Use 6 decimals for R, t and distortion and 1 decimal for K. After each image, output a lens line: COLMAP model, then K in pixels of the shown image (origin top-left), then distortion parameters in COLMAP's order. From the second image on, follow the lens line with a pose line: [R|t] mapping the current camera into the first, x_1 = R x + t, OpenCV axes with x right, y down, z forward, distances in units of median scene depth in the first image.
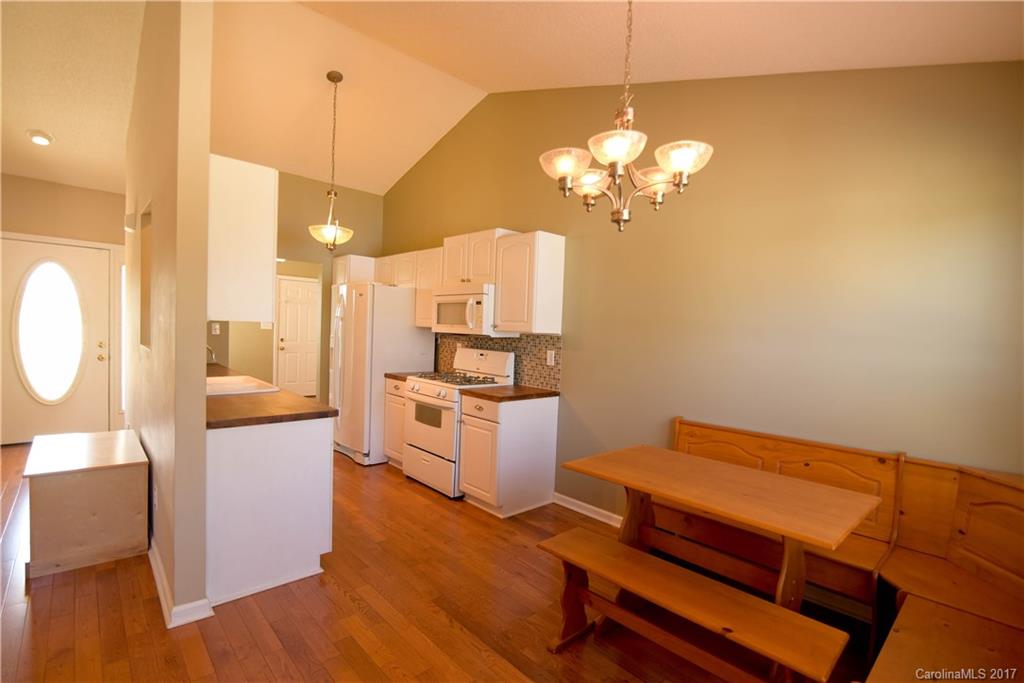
lens RADIAL K [[476.8, 0, 514.6], [0, 476.8, 347.7], [0, 0, 1]] dist [-0.017754, -0.000074]
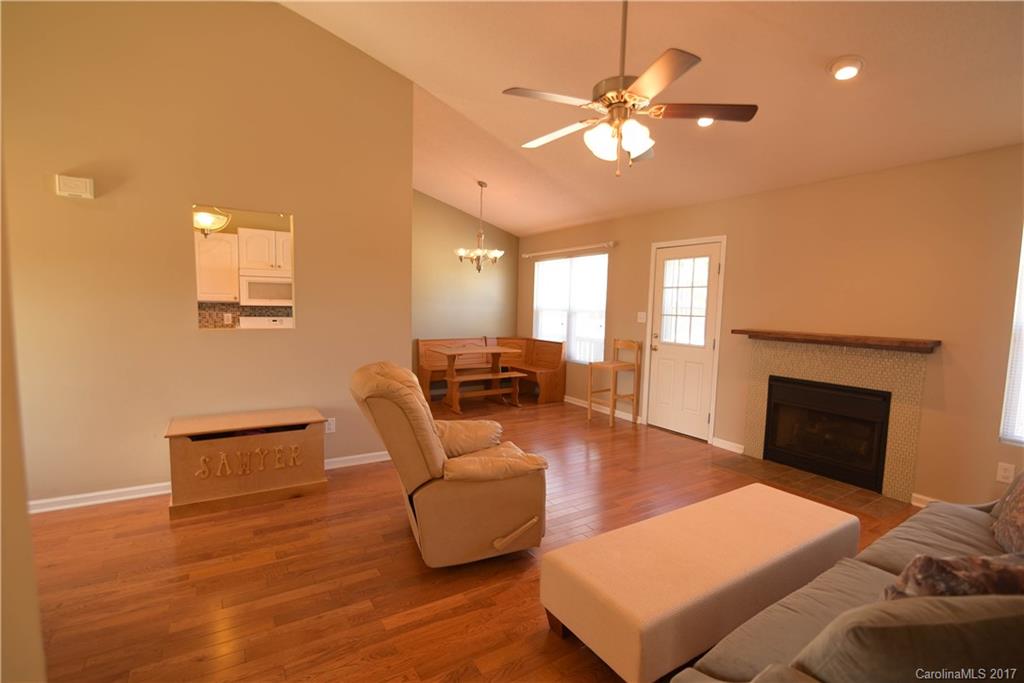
lens RADIAL K [[476.8, 0, 514.6], [0, 476.8, 347.7], [0, 0, 1]] dist [-0.017754, -0.000074]
pose [[0.168476, -0.126270, 0.977585, -1.435308], [0.022900, 0.991995, 0.124185, -0.068572], [-0.985440, 0.001464, 0.170019, 0.113398]]
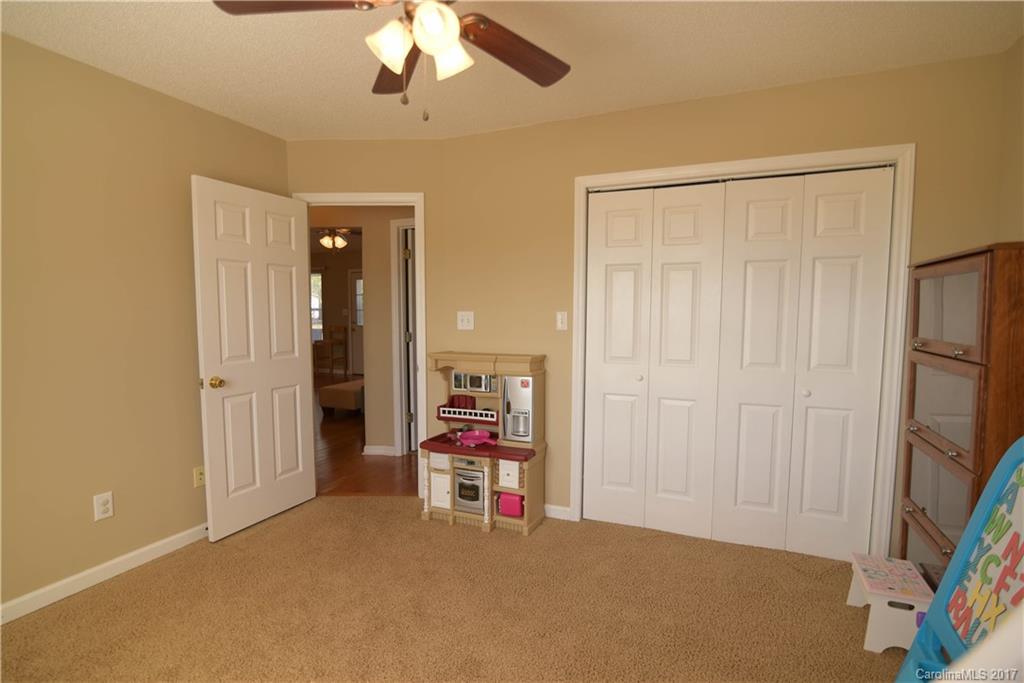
lens RADIAL K [[476.8, 0, 514.6], [0, 476.8, 347.7], [0, 0, 1]] dist [-0.017754, -0.000074]
pose [[-0.425681, -0.115752, 0.897439, -2.543239], [0.014984, 0.990747, 0.134894, -0.108634], [-0.904749, 0.070870, -0.420007, 0.231658]]
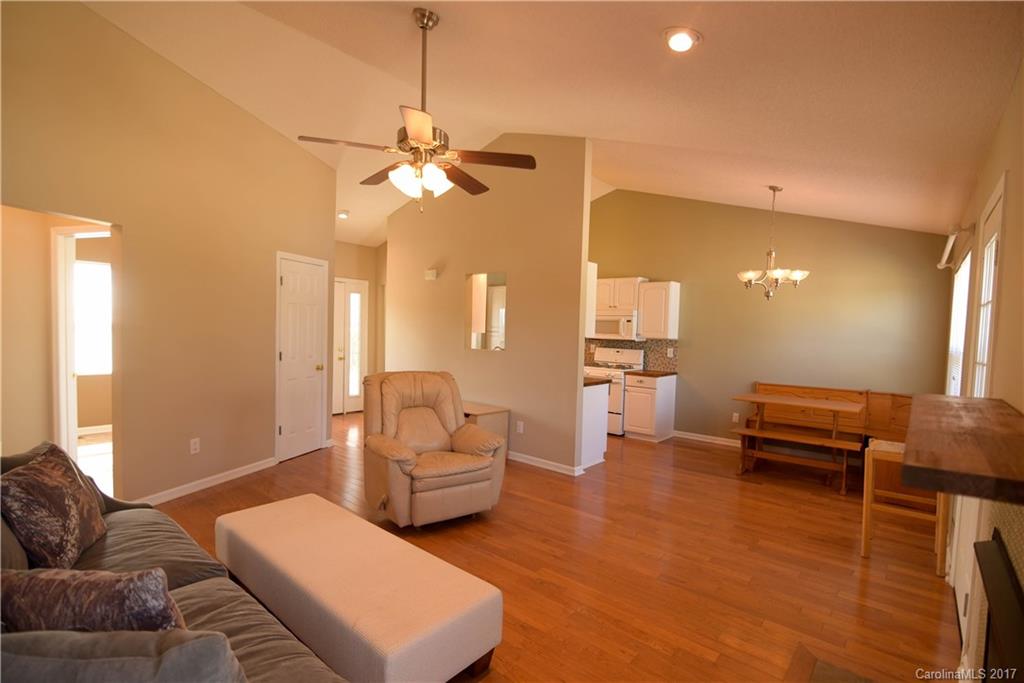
lens RADIAL K [[475.4, 0, 512.9], [0, 475.4, 345.5], [0, 0, 1]] dist [-0.016899, 0.000165]
pose [[0.992775, -0.014105, 0.119162, -0.694784], [0.014316, 0.999897, -0.000912, -0.011445], [-0.119137, 0.002611, 0.992874, -0.640603]]
